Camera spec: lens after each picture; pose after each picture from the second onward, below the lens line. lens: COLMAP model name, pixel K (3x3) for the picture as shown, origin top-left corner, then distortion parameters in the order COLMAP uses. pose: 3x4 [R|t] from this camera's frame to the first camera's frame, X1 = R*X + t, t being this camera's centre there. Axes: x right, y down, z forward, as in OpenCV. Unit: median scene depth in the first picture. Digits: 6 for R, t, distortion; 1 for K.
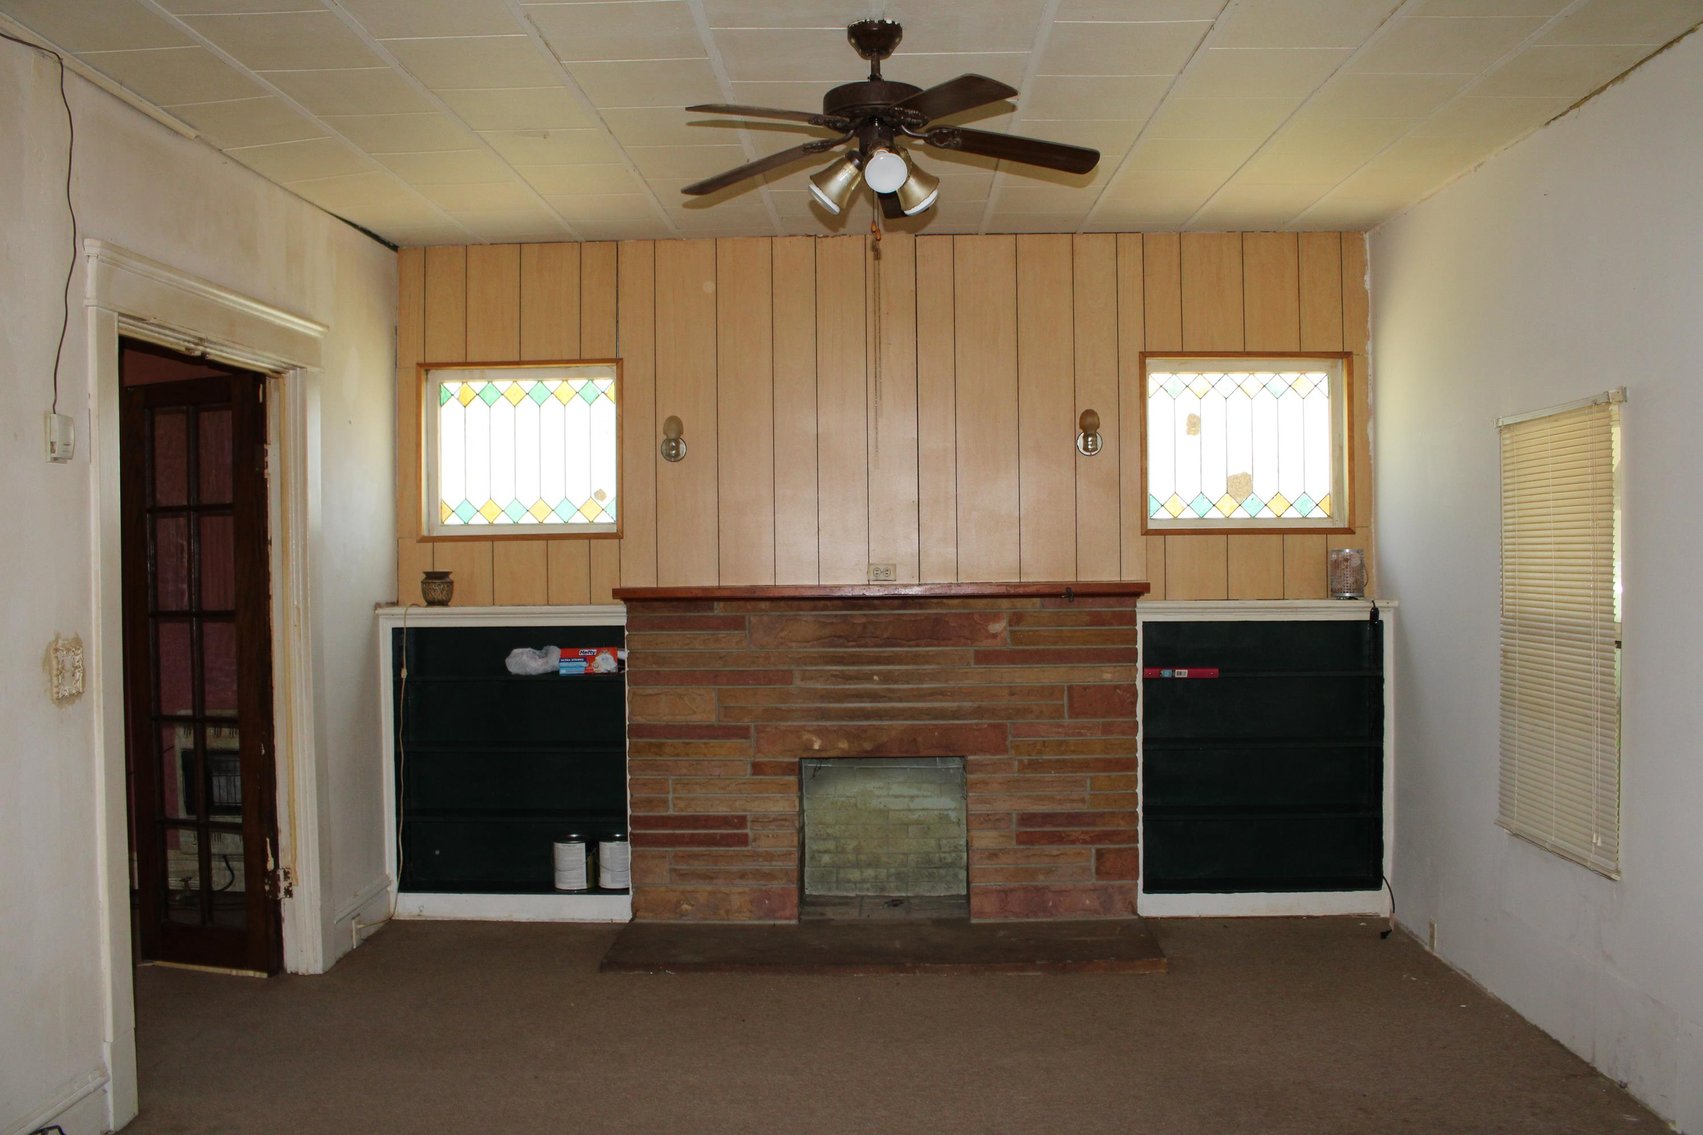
lens RADIAL K [[1420.6, 0, 852.2], [0, 1420.6, 569.5], [0, 0, 1]] dist [-0.159505, 0.126445]
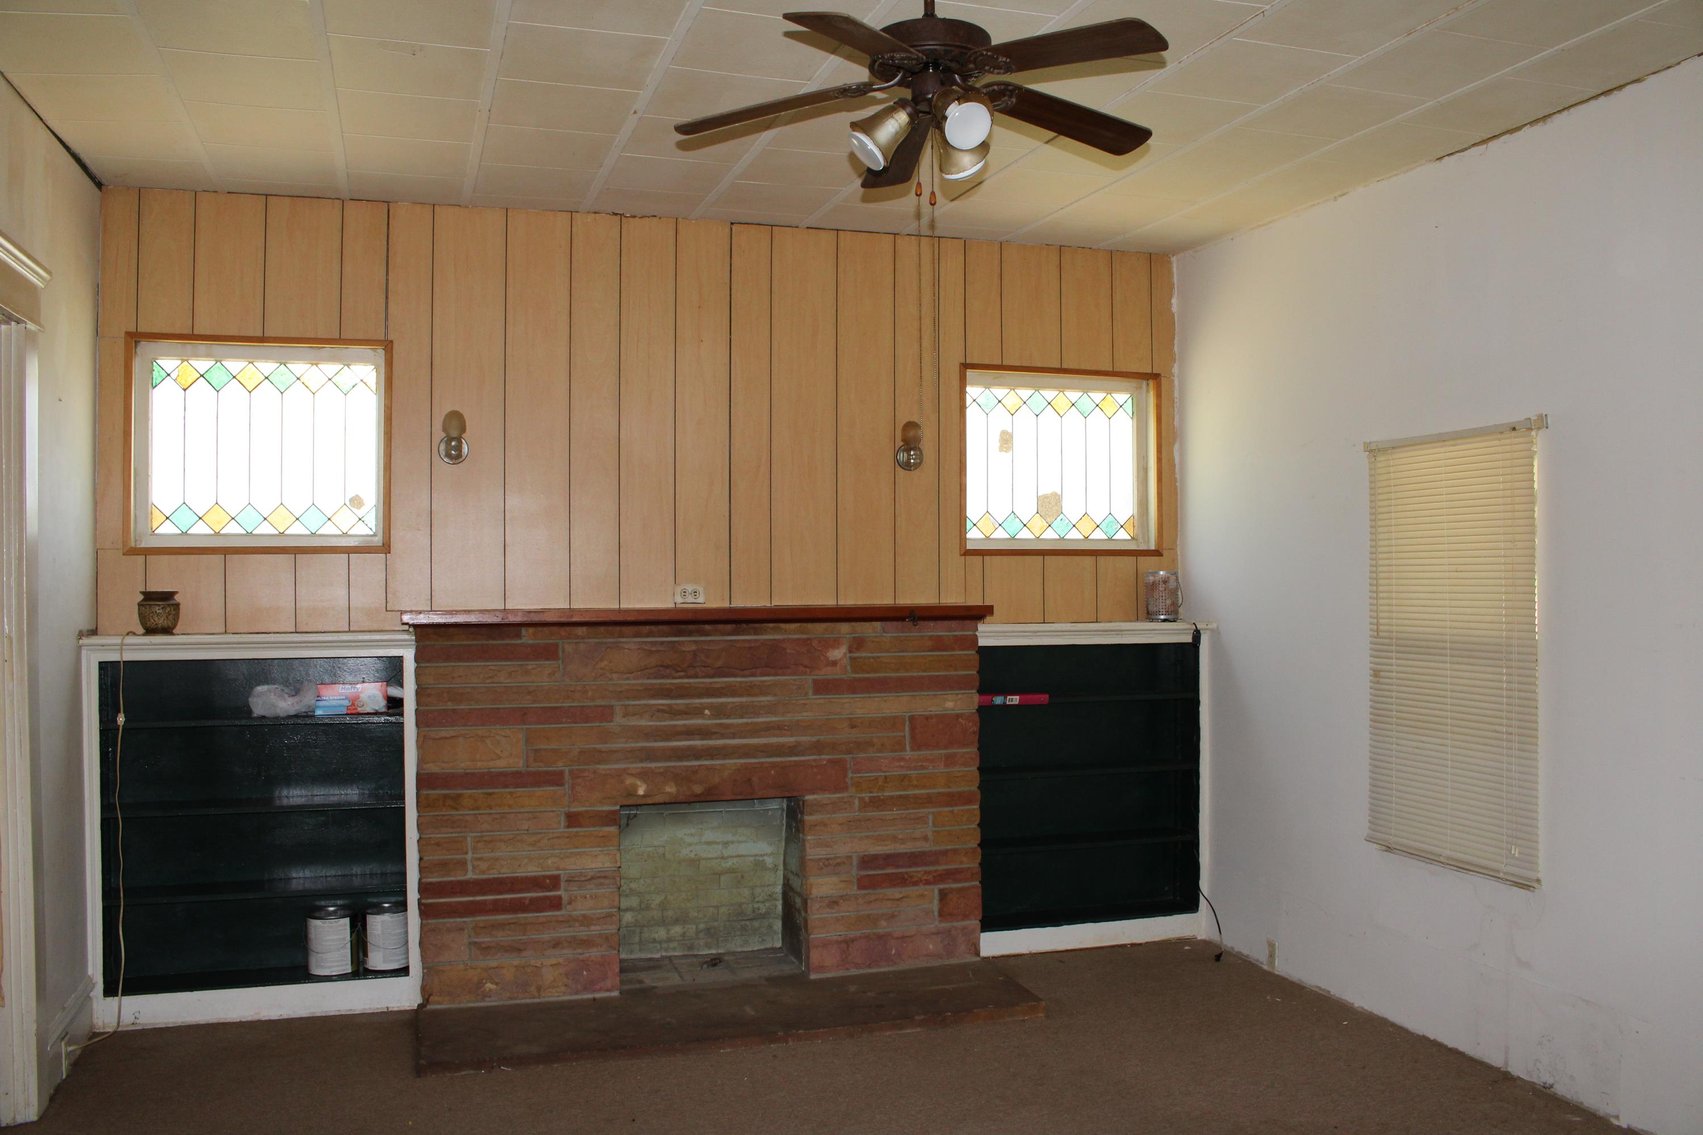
lens RADIAL K [[1420.6, 0, 866.1], [0, 1420.6, 572.5], [0, 0, 1]] dist [-0.159505, 0.126445]
pose [[0.942067, 0.006697, 0.335358, -0.186657], [-0.001142, 0.999859, -0.016759, 0.003511], [-0.335423, 0.015405, 0.941942, 0.127494]]
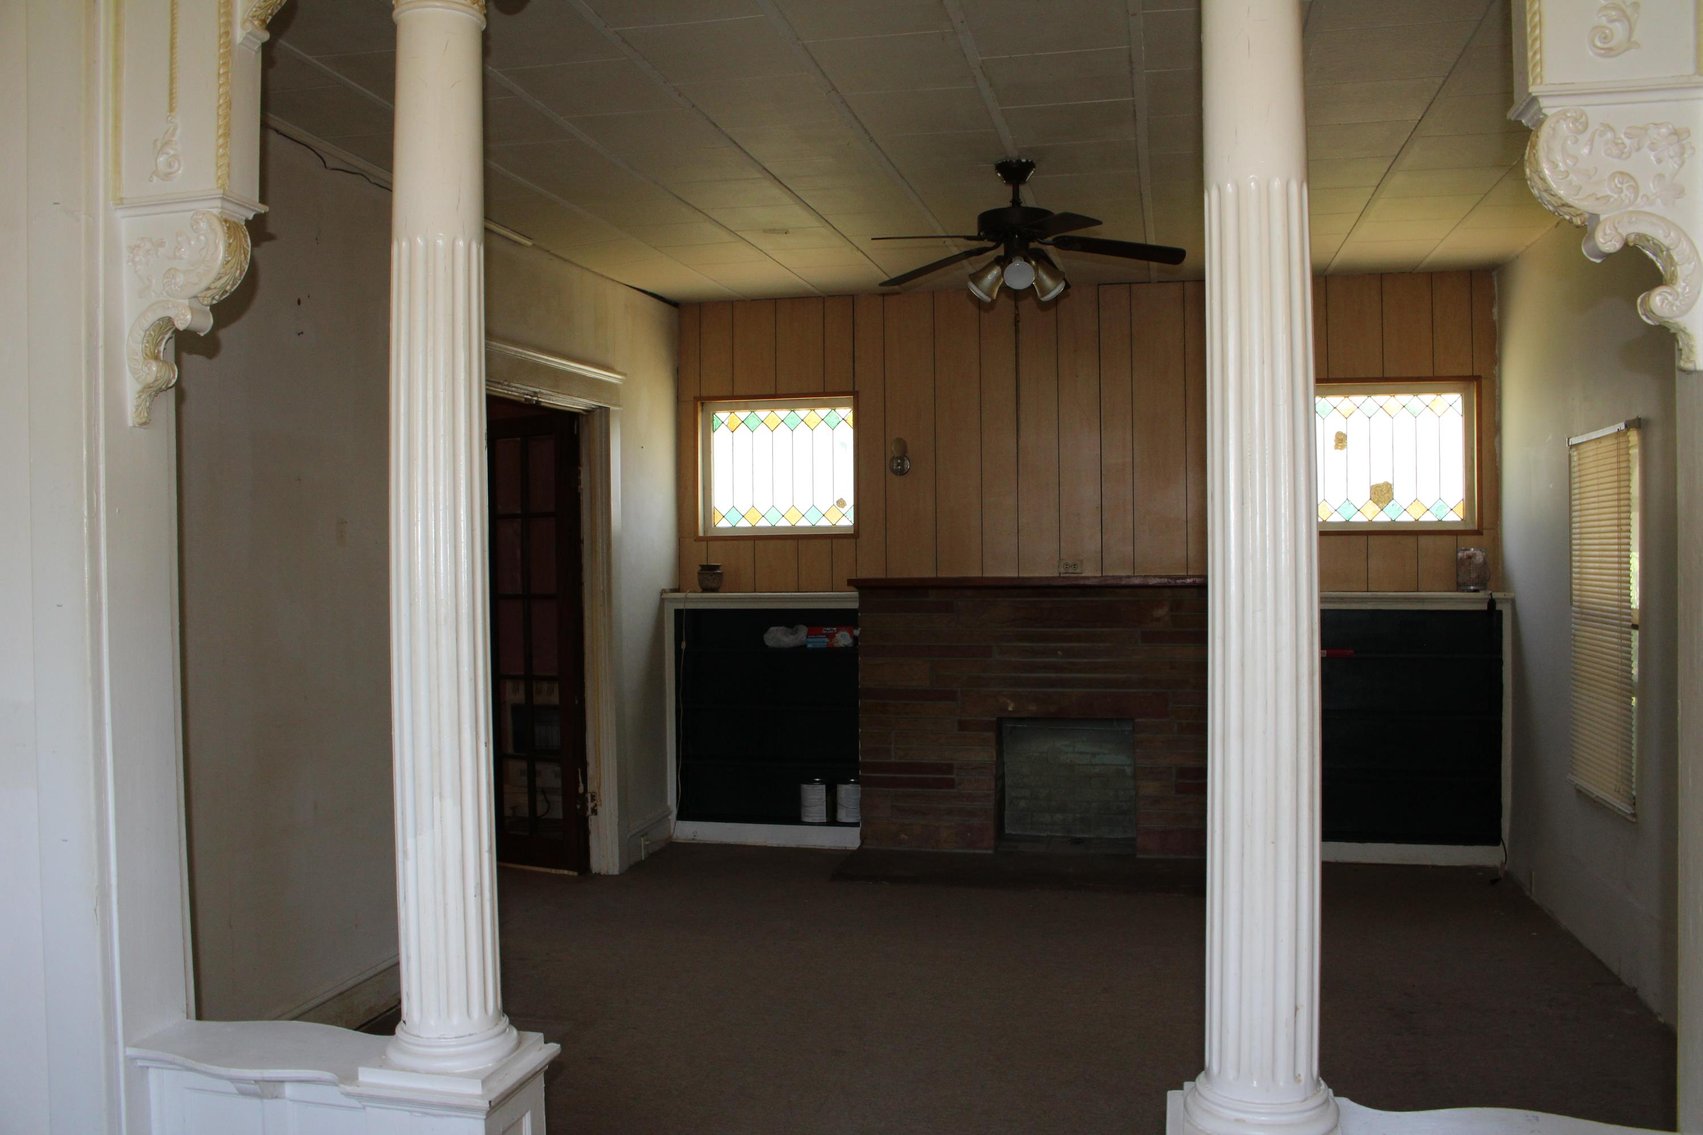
lens RADIAL K [[1420.6, 0, 846.3], [0, 1420.6, 576.3], [0, 0, 1]] dist [-0.159505, 0.126445]
pose [[0.980023, 0.005086, -0.198817, 0.077936], [-0.003576, 0.999962, 0.007952, 0.001415], [0.198850, -0.007082, 0.980004, -0.226097]]
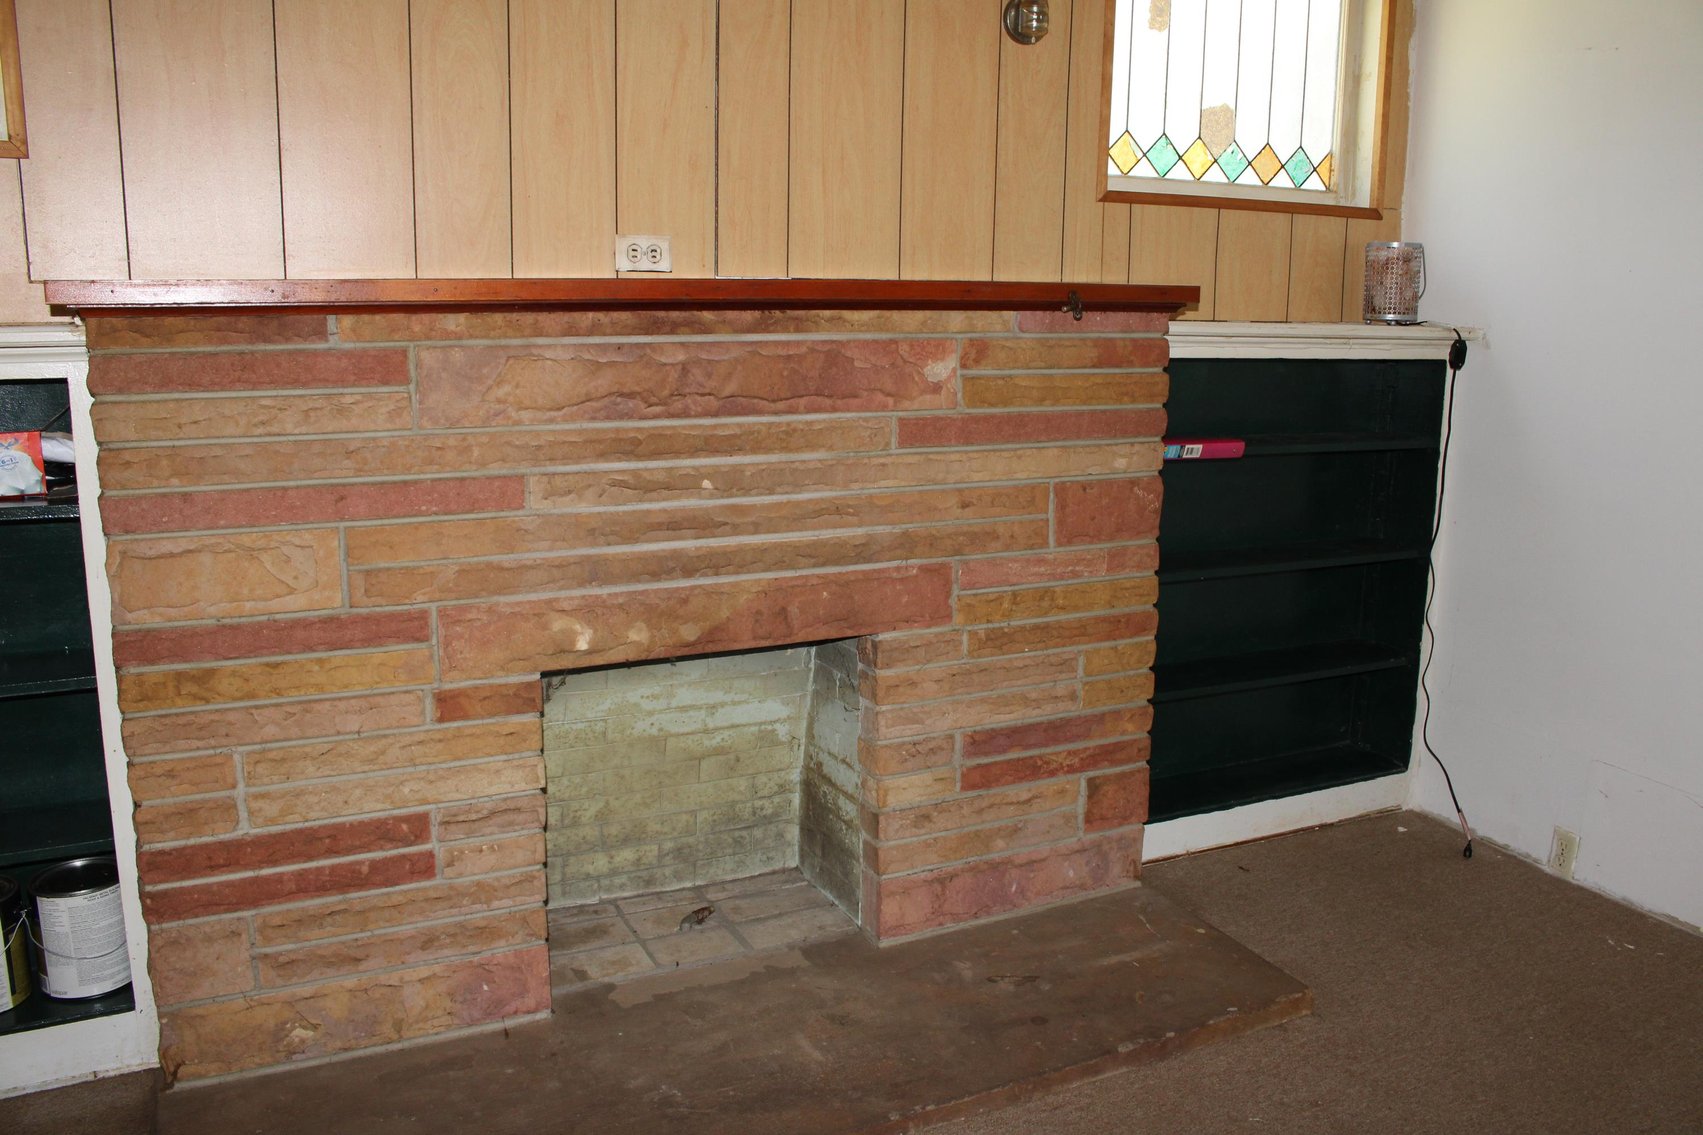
lens RADIAL K [[1420.6, 0, 869.9], [0, 1420.6, 570.7], [0, 0, 1]] dist [-0.159505, 0.126445]
pose [[0.879034, -0.074231, 0.470945, -0.151943], [-0.019957, 0.981209, 0.191911, 0.015515], [-0.476341, -0.178095, 0.861035, 0.576654]]
